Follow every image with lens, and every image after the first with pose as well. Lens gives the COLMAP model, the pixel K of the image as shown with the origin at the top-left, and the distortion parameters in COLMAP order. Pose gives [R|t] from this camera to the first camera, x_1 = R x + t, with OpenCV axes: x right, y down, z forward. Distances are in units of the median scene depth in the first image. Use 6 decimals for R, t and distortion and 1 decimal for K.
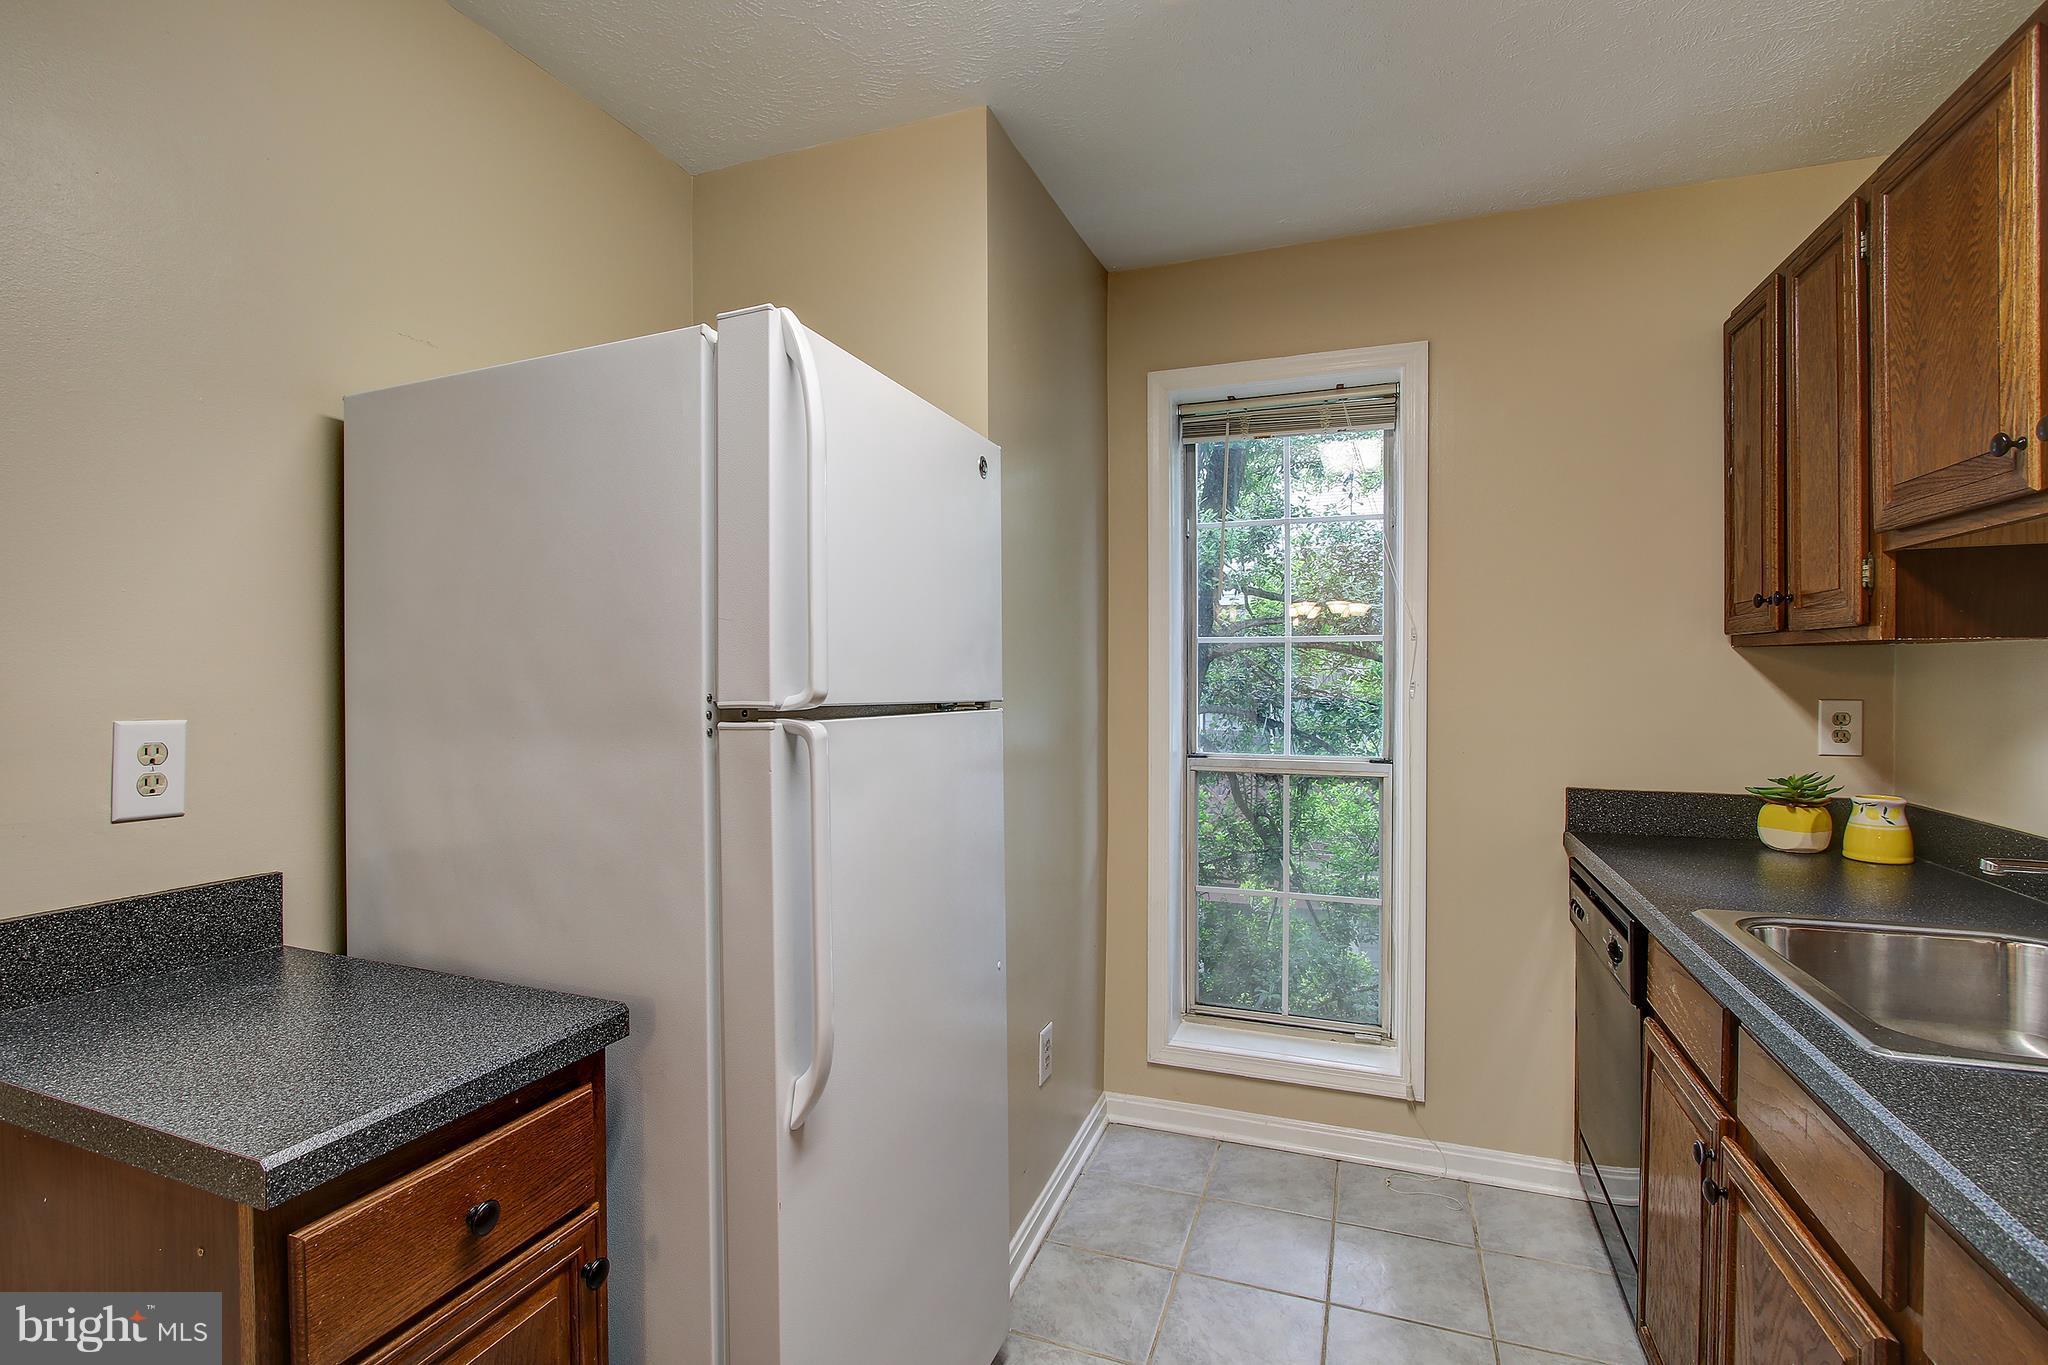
lens RADIAL K [[946.0, 0, 1013.9], [0, 946.0, 672.3], [0, 0, 1]] dist [-0.025375, 0.003345]
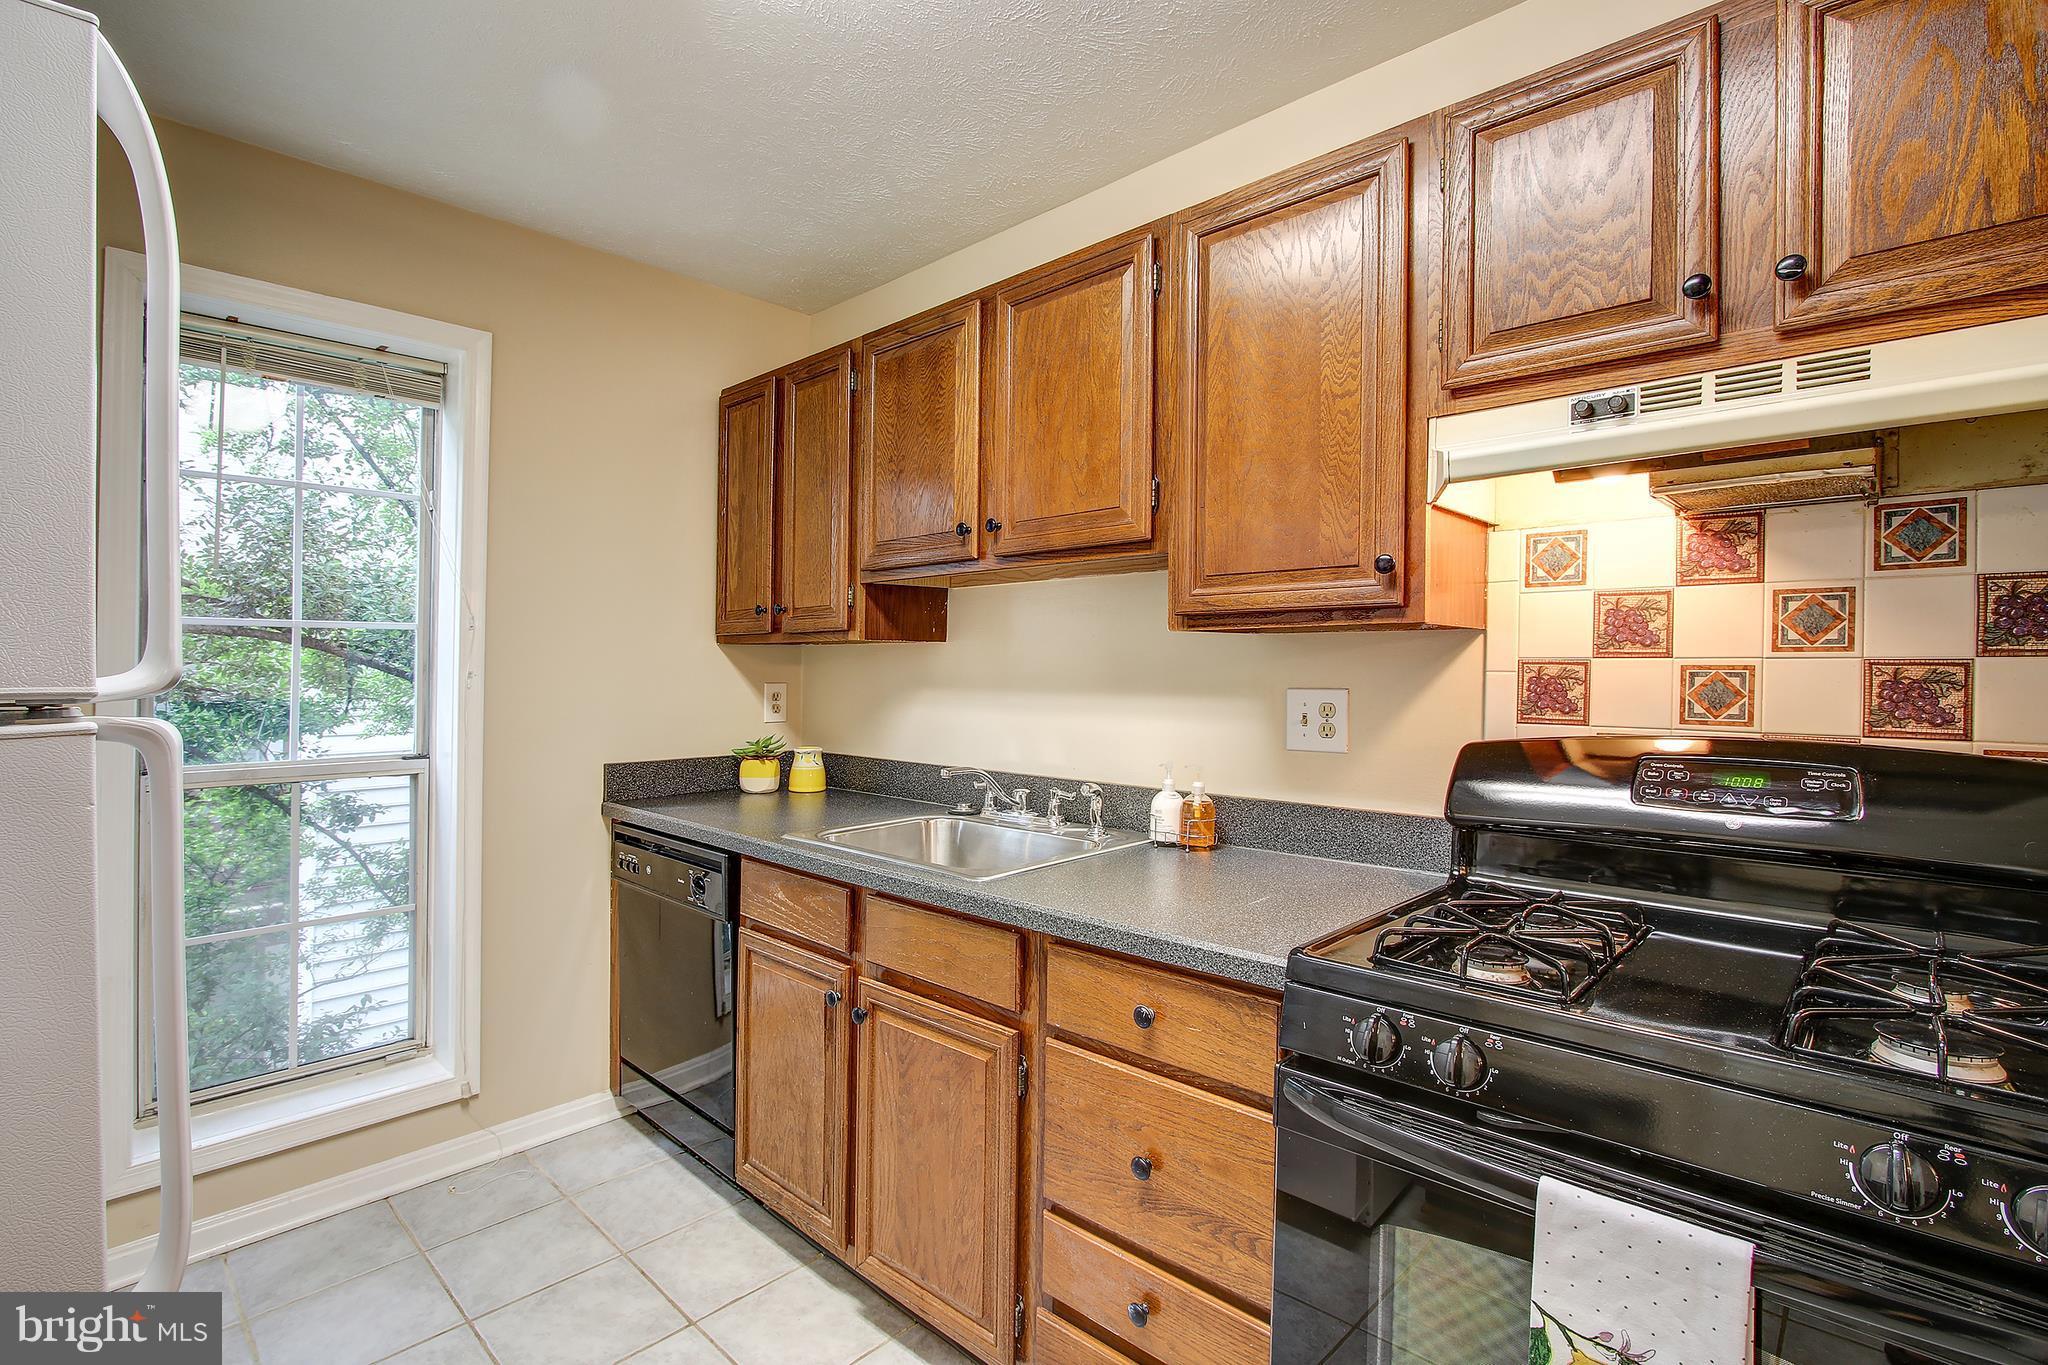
lens RADIAL K [[934.0, 0, 981.4], [0, 934.0, 685.1], [0, 0, 1]] dist [-0.023272, 0.003976]
pose [[0.397948, -0.017770, 0.917236, -0.404420], [0.005169, 0.999840, 0.017127, 0.013852], [-0.917394, -0.002075, 0.397976, 0.191188]]
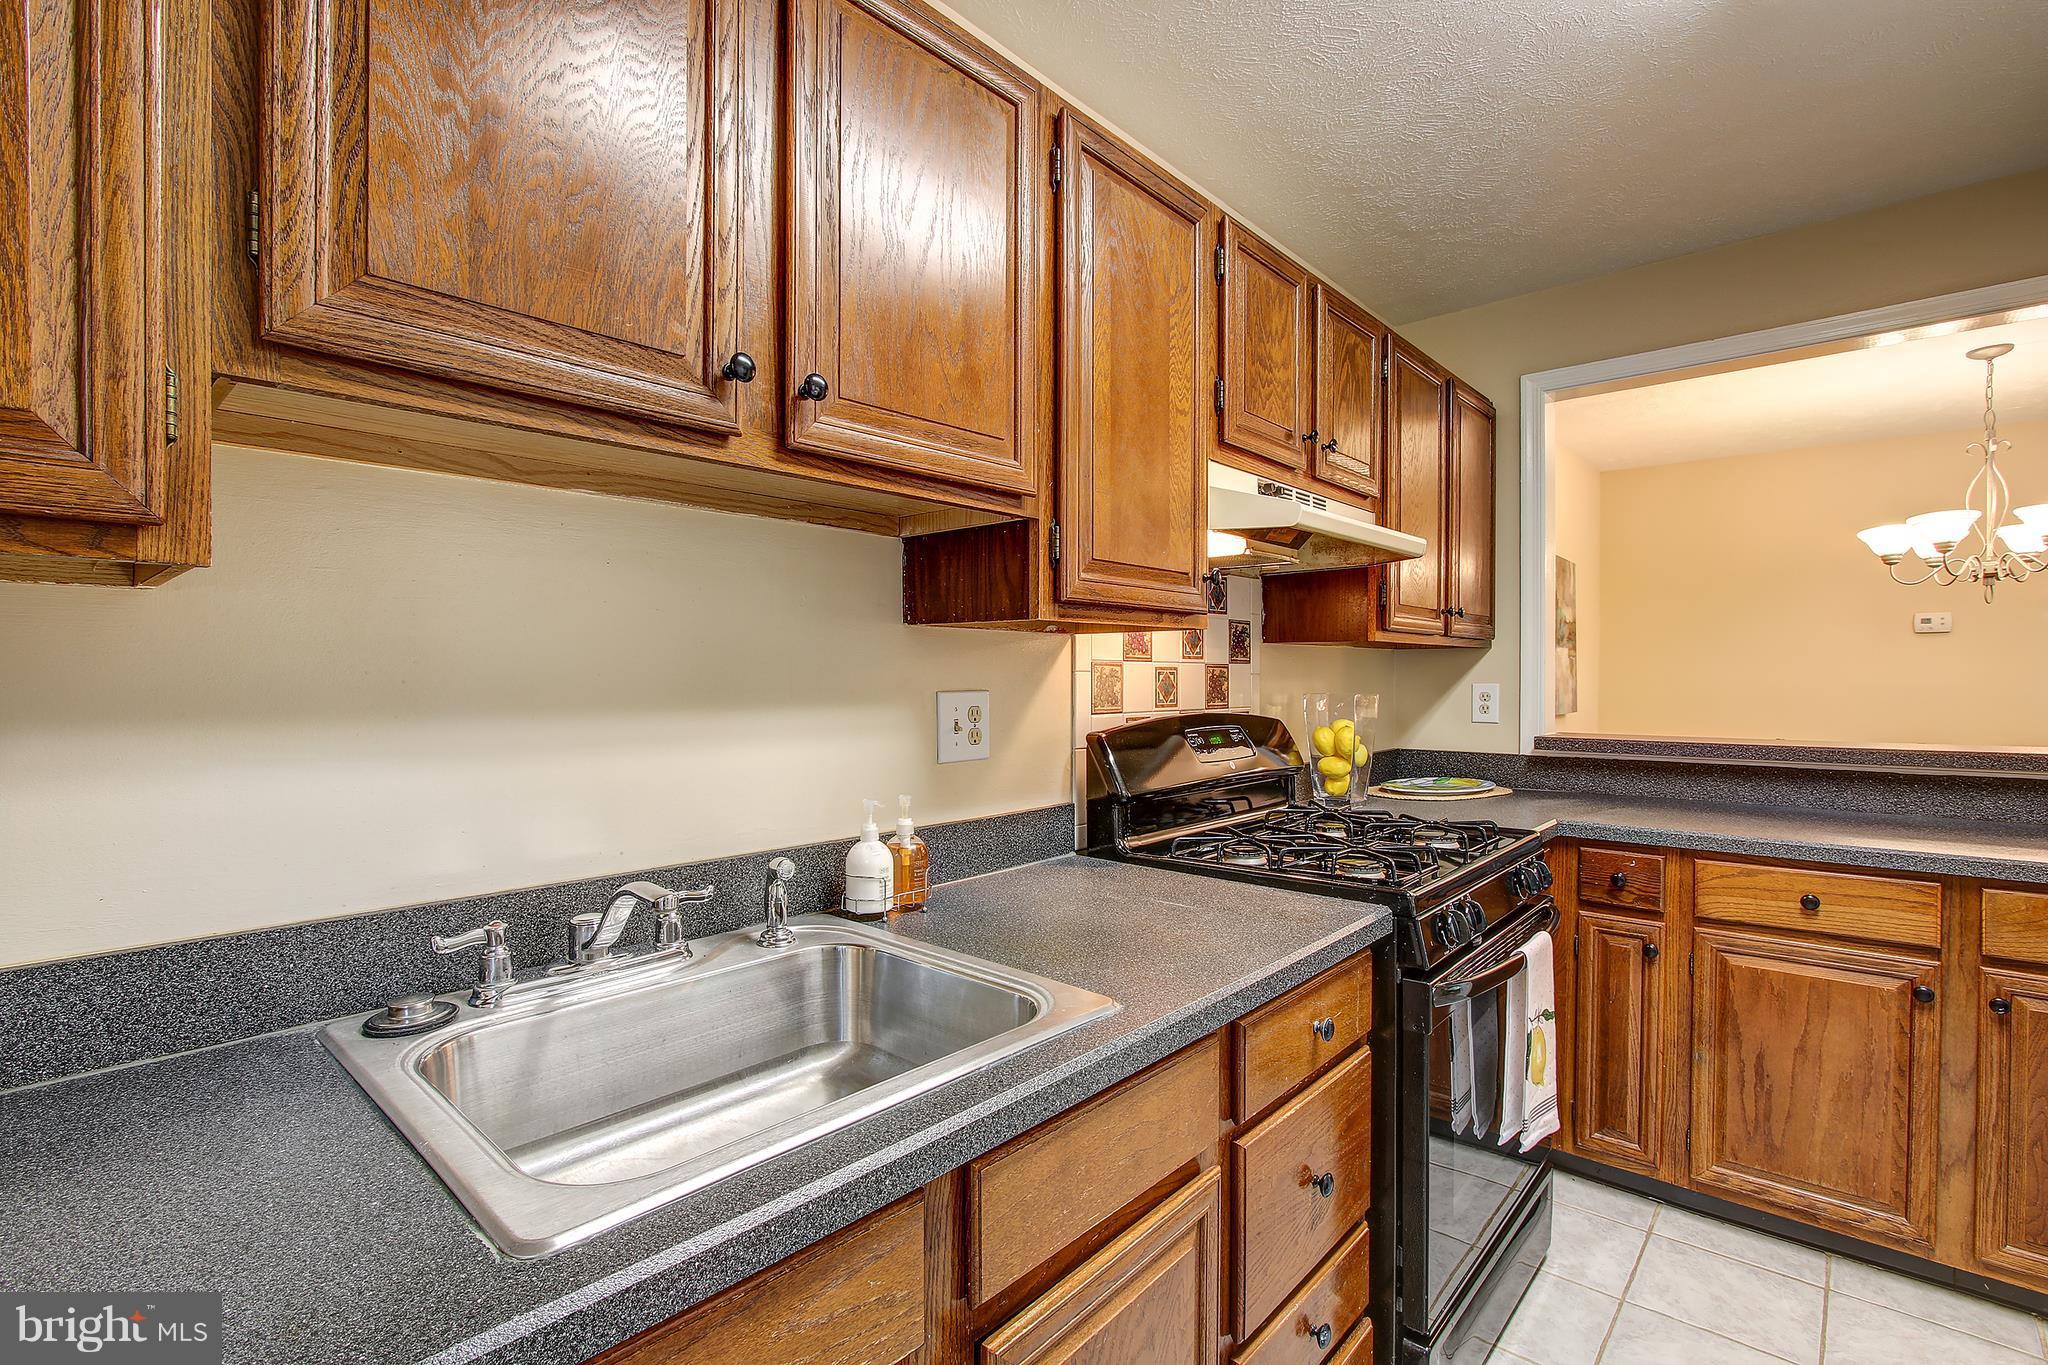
lens RADIAL K [[934.0, 0, 1033.9], [0, 934.0, 719.5], [0, 0, 1]] dist [-0.023272, 0.003976]
pose [[-0.926291, -0.019822, 0.376287, 0.368216], [0.001576, 0.998403, 0.056473, 0.012350], [-0.376805, 0.052904, -0.924781, 1.229592]]
